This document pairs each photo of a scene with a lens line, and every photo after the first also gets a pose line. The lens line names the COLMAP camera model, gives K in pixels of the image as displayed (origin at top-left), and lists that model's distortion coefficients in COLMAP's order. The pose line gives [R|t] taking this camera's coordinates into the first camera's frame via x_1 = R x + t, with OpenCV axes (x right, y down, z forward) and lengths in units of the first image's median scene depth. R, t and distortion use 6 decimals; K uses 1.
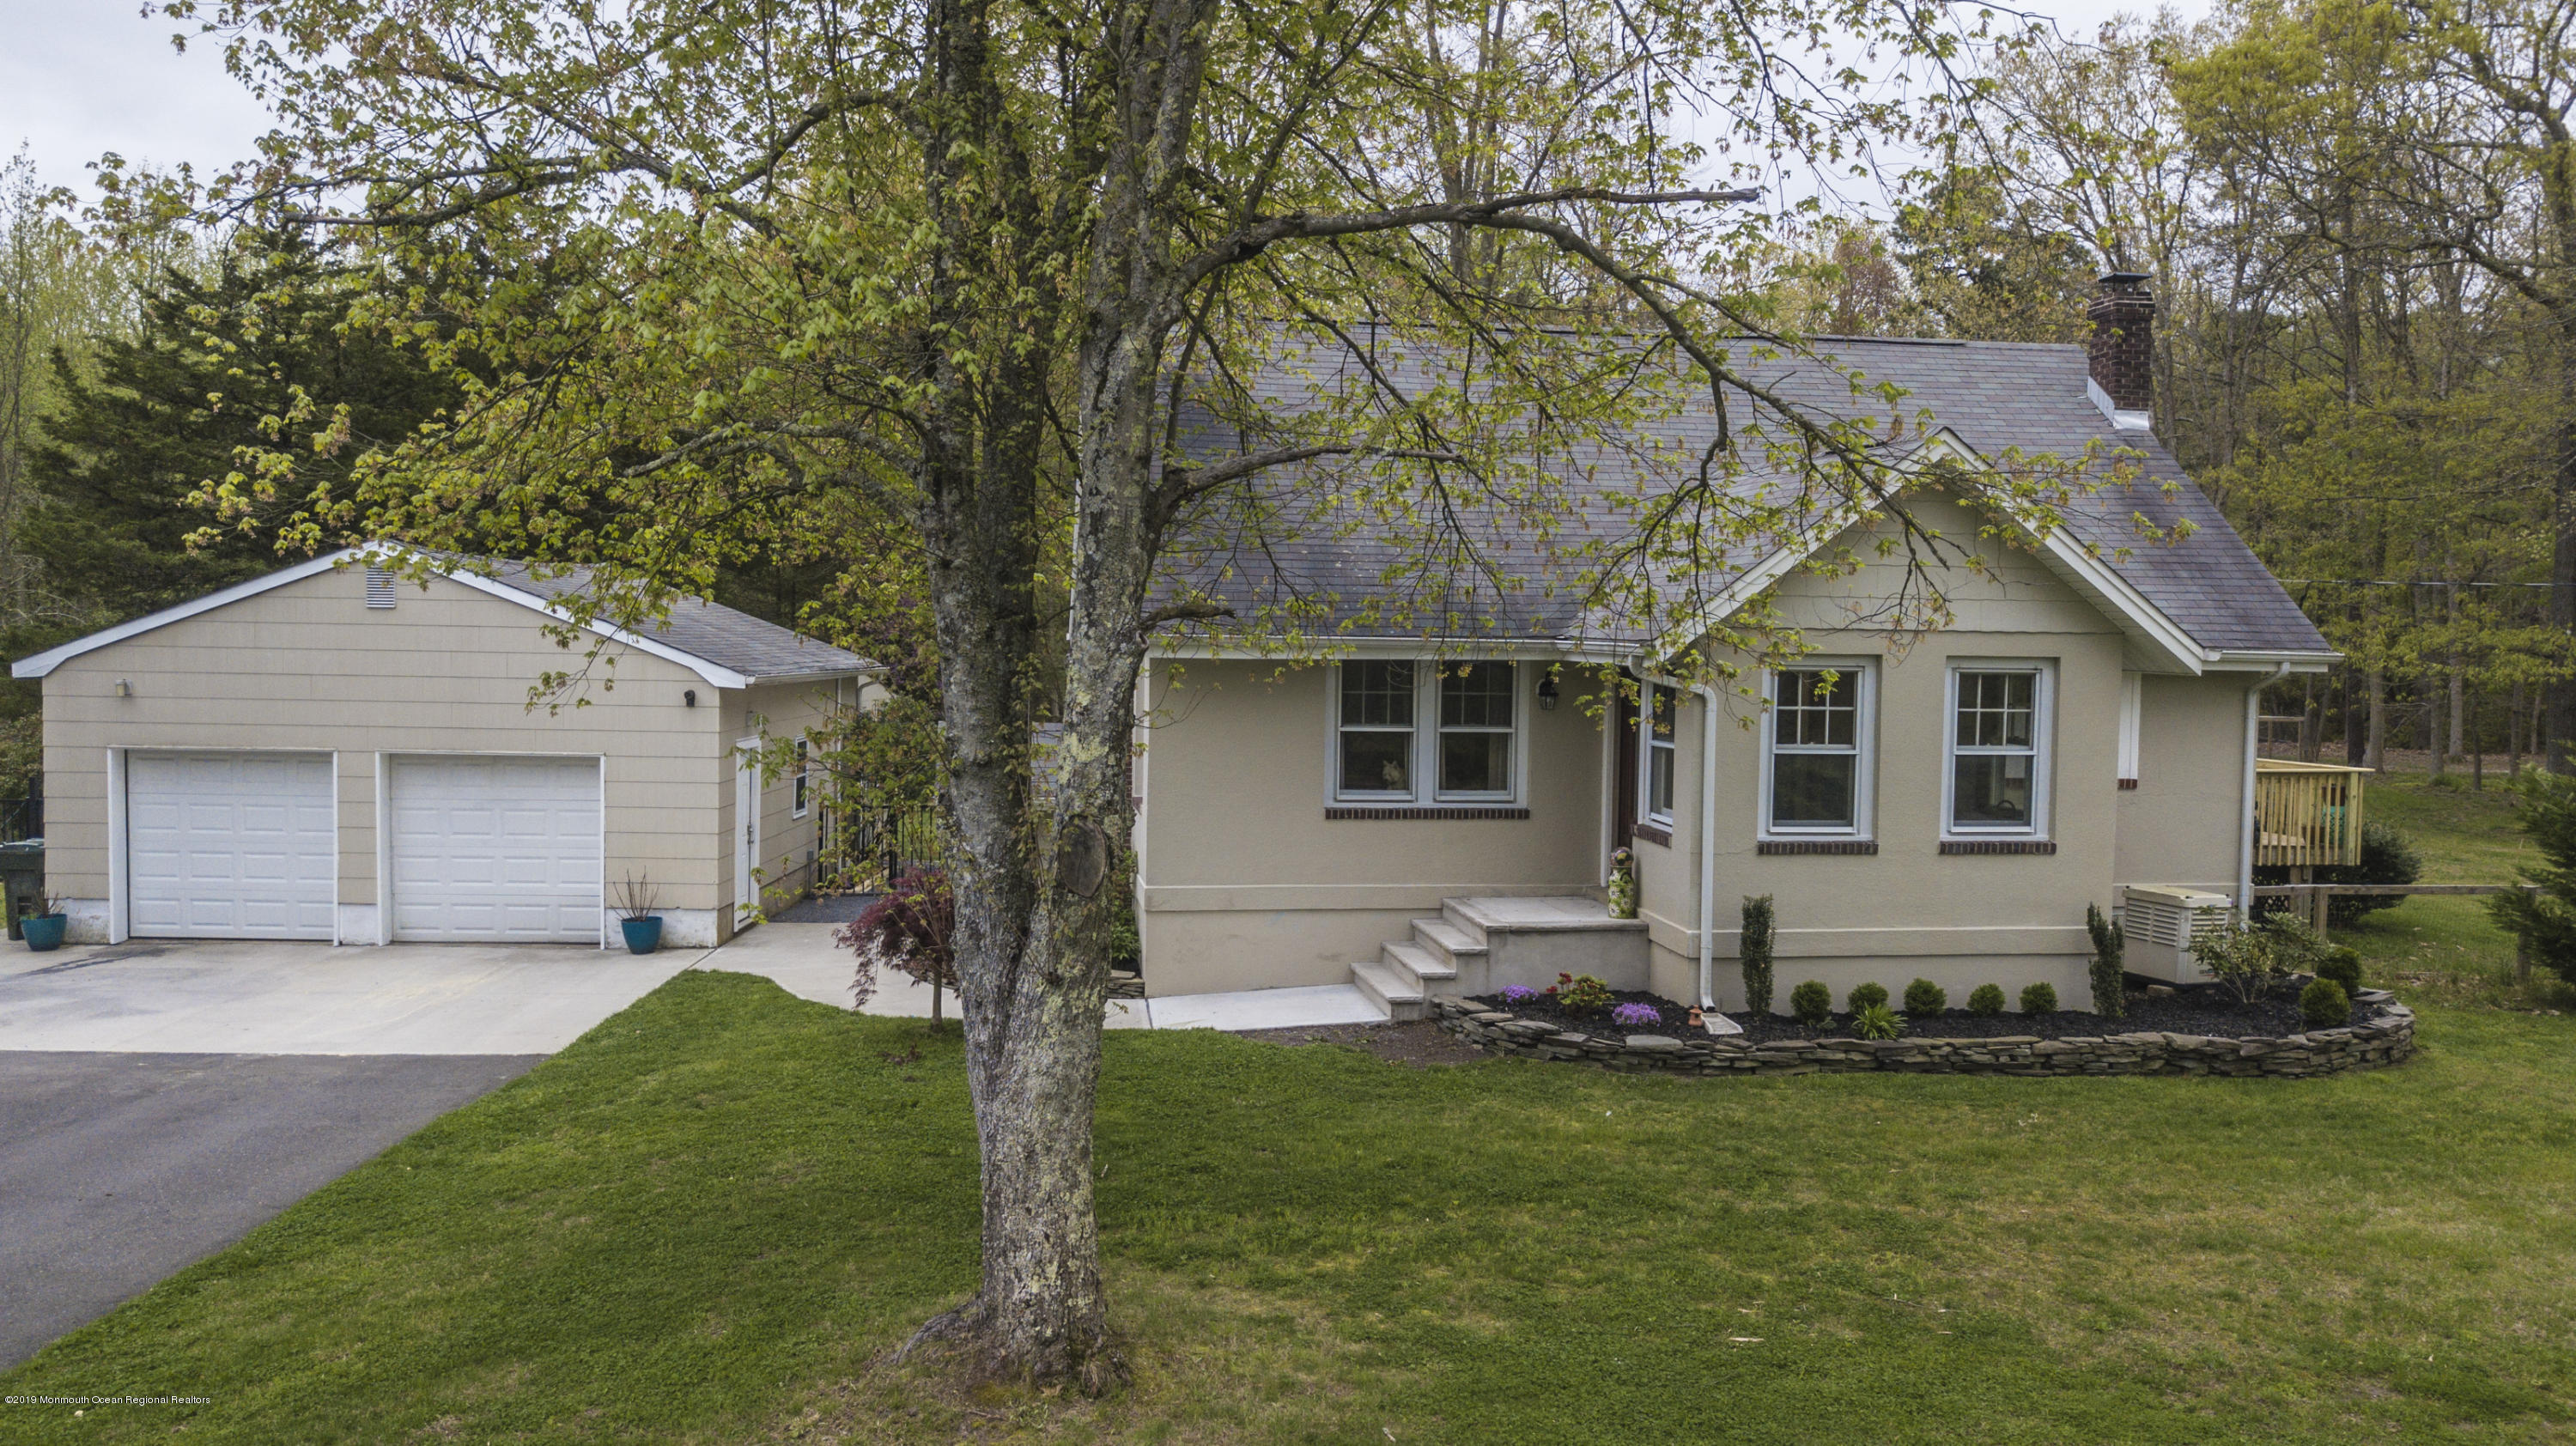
lens RADIAL K [[1988.0, 0, 1299.0], [0, 1988.0, 732.3], [0, 0, 1]] dist [0.015444, -0.013907]
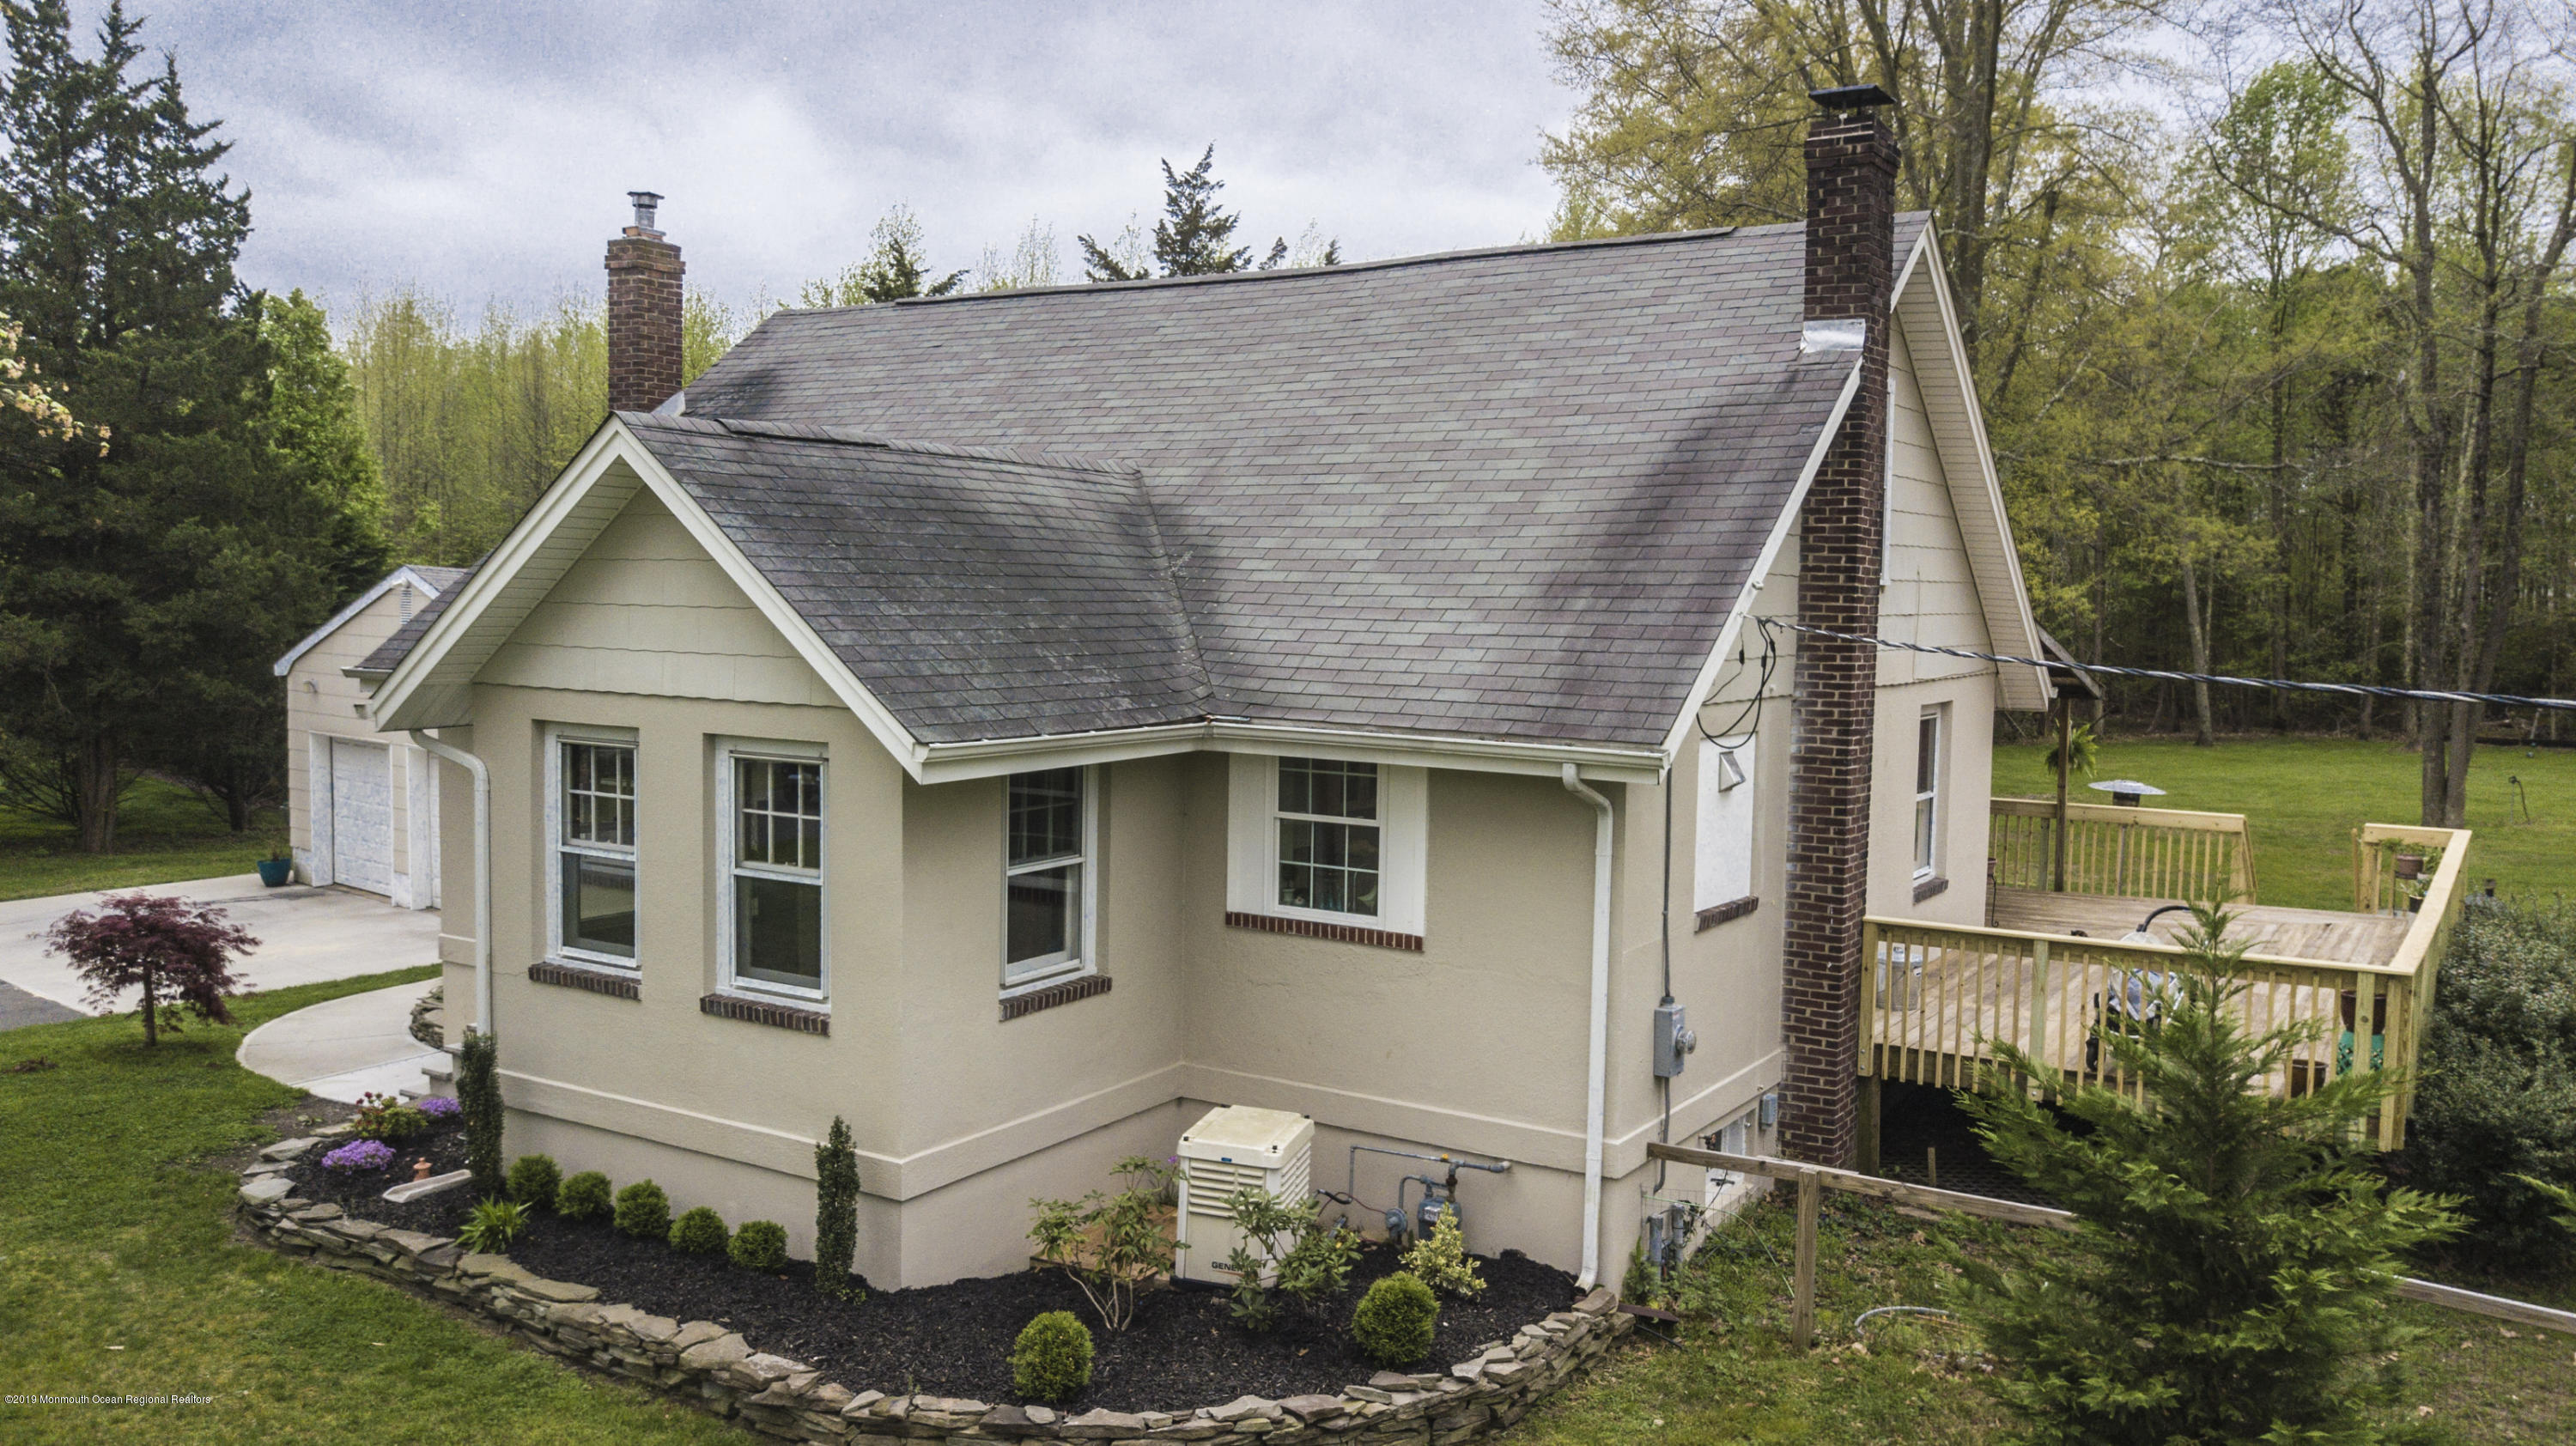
lens RADIAL K [[1988.0, 0, 1301.0], [0, 1988.0, 739.4], [0, 0, 1]] dist [0.015444, -0.013907]
pose [[0.752503, 0.047052, -0.656906, 0.952361], [-0.037679, 0.998887, 0.028385, -0.064293], [0.657511, 0.003392, 0.753438, 0.610516]]
